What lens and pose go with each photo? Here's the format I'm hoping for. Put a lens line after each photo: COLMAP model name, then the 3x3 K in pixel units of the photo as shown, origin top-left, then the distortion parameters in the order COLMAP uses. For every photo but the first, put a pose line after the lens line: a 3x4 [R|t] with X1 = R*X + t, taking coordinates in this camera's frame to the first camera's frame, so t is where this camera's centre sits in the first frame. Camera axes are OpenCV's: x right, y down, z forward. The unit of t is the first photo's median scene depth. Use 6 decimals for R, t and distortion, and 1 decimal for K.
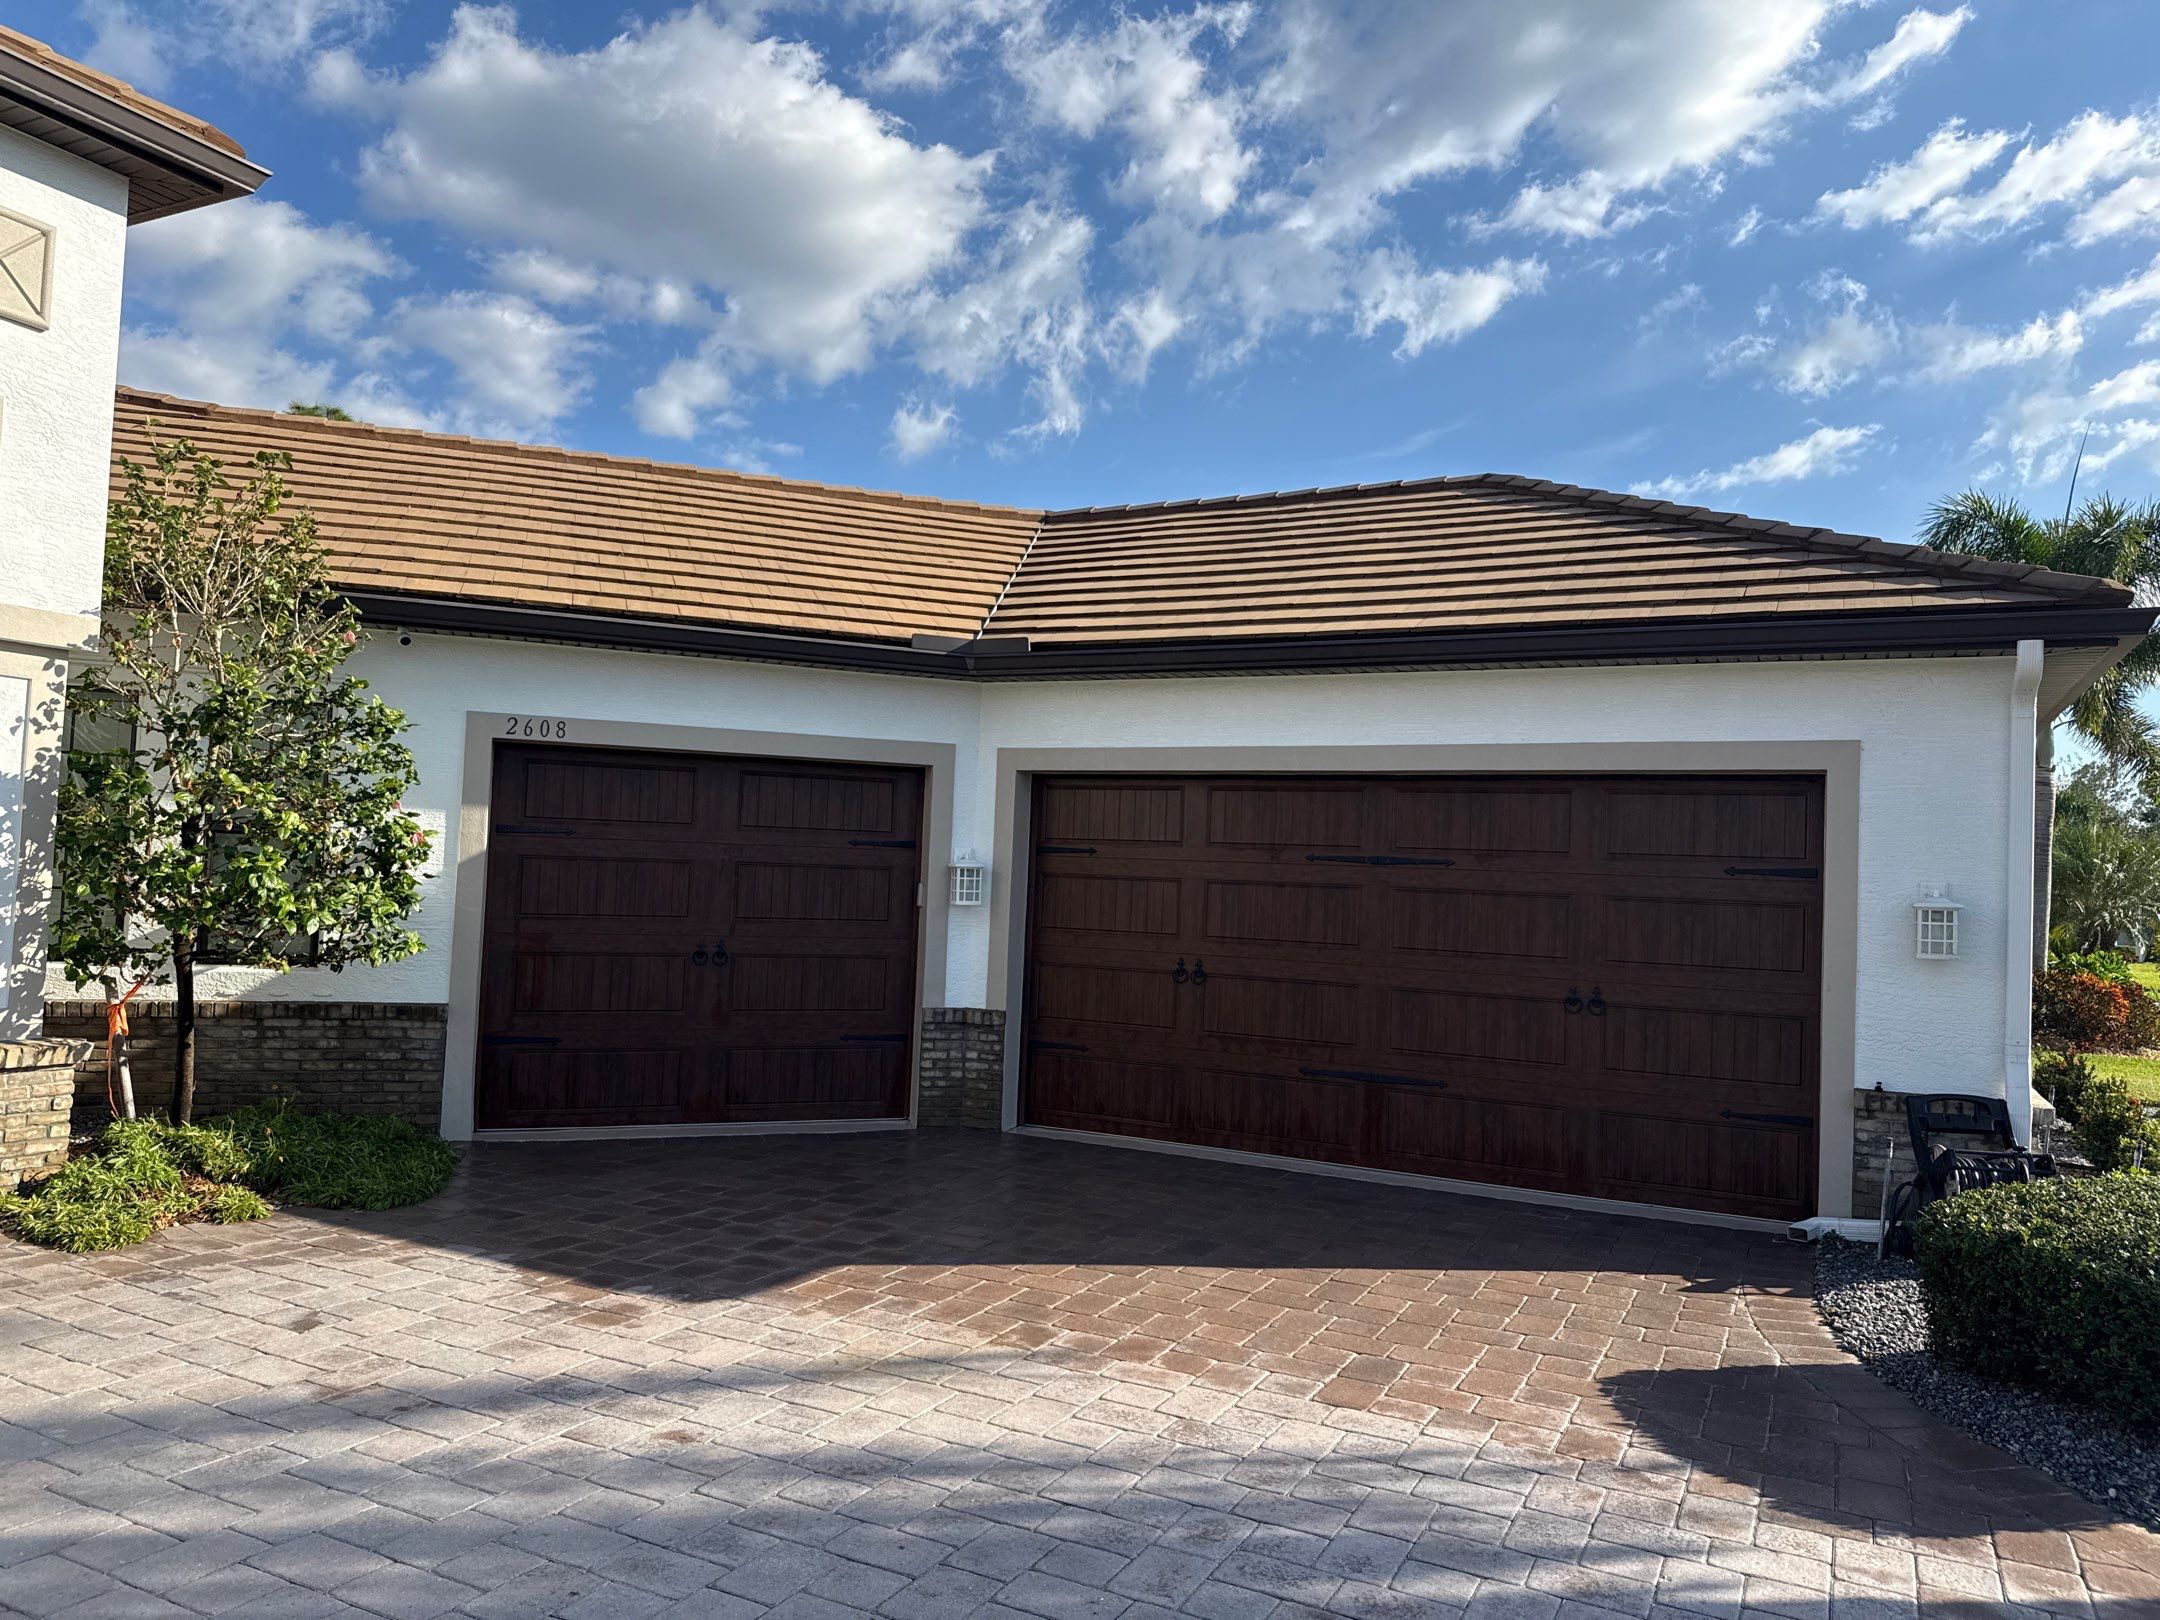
lens RADIAL K [[1538.5, 0, 1080.0], [0, 1538.5, 810.0], [0, 0, 1]] dist [0.015245, -0.003779]
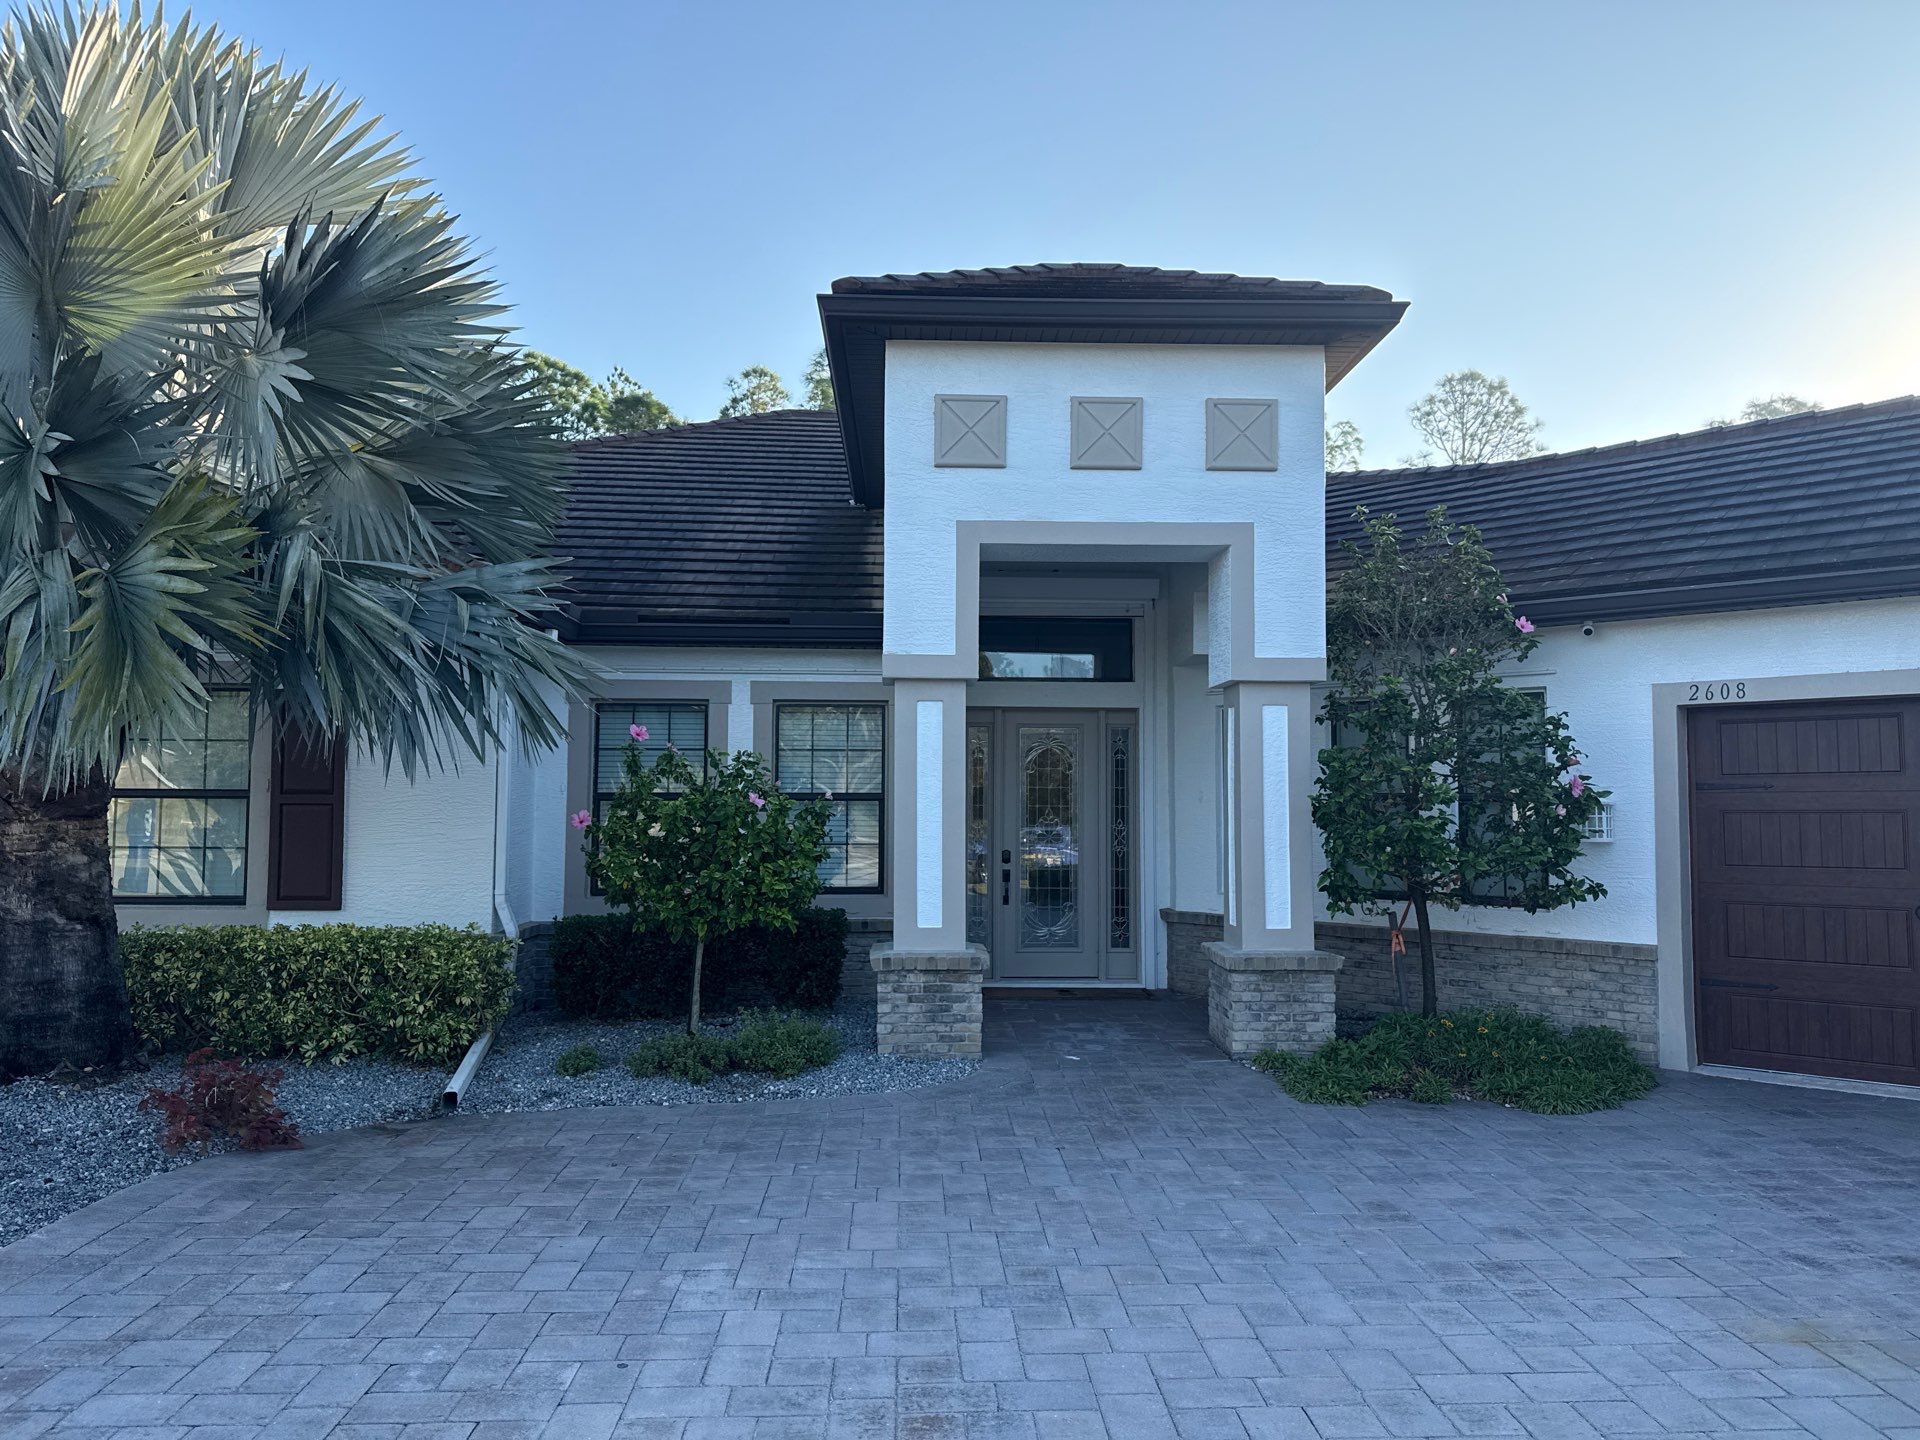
lens RADIAL K [[1310.1, 0, 960.0], [0, 1310.1, 720.0], [0, 0, 1]] dist [-0.004848, 0.003077]
pose [[0.488829, -0.095957, -0.867086, 0.185086], [0.055965, 0.995334, -0.078599, 0.009030], [0.870582, -0.010105, 0.491919, 0.093732]]
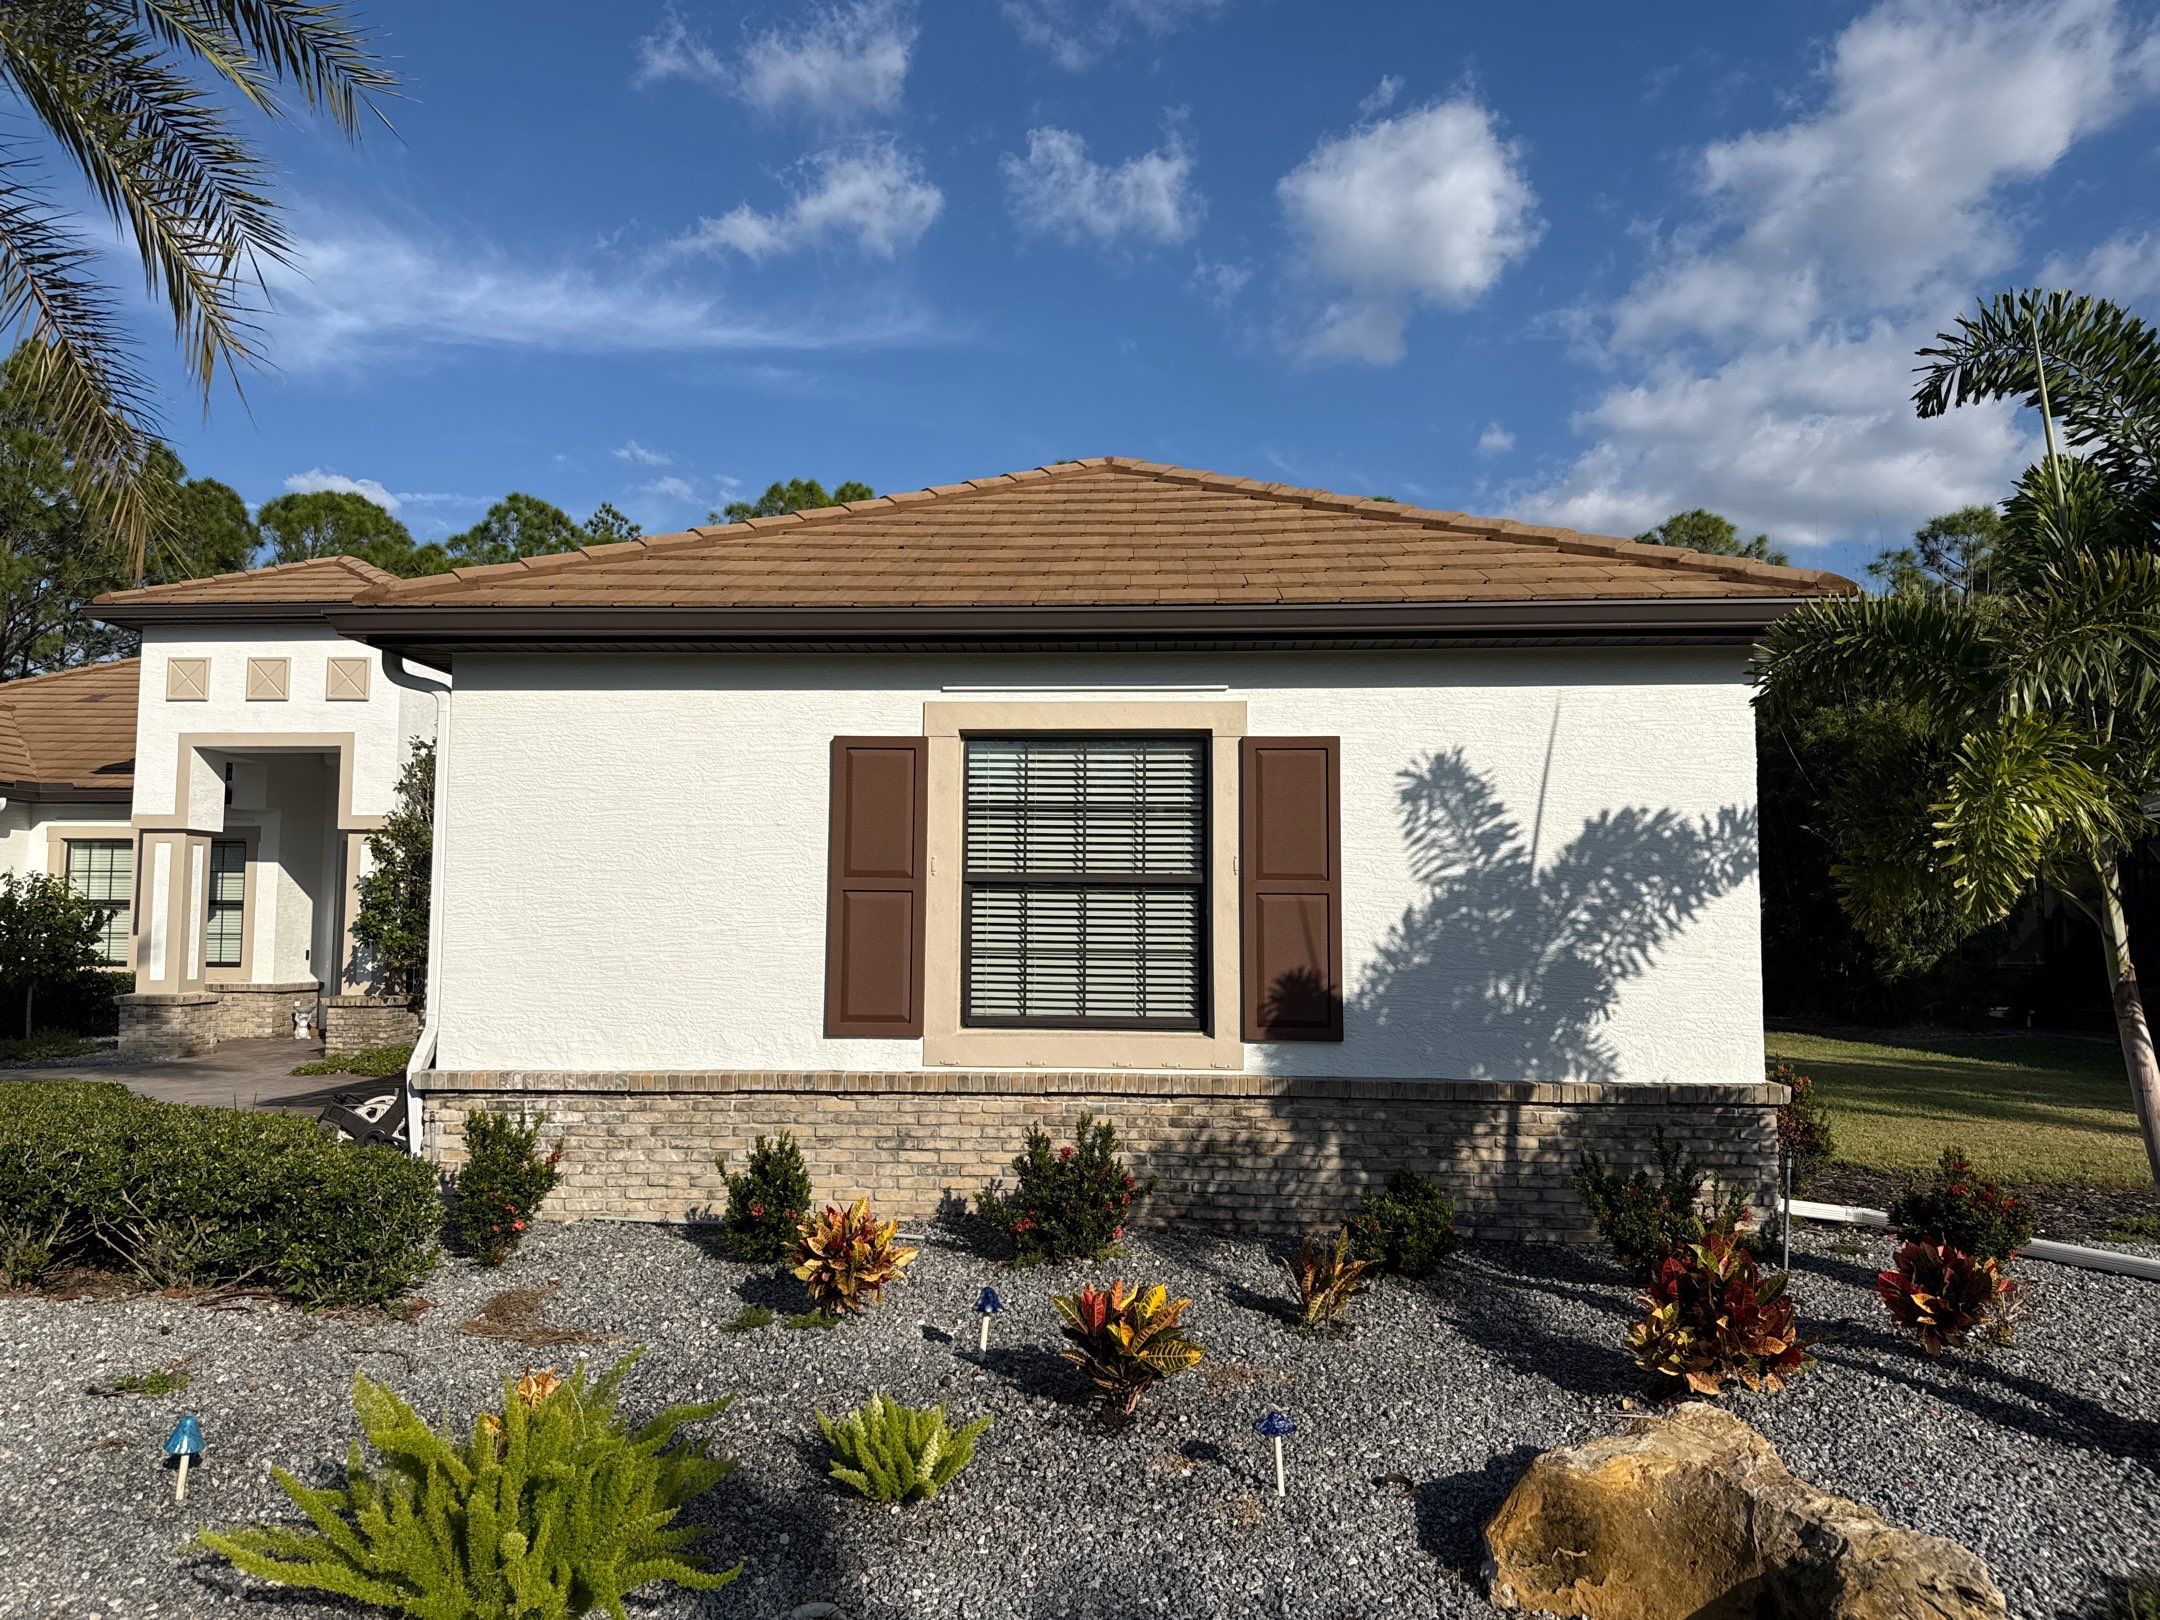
lens RADIAL K [[1528.6, 0, 1051.7], [0, 1528.6, 817.5], [0, 0, 1]] dist [0.008939, 0.001709]
pose [[0.374366, -0.106203, -0.921179, 1.476257], [0.045290, 0.994328, -0.096231, 0.117588], [0.926174, -0.005694, 0.377053, 0.850133]]
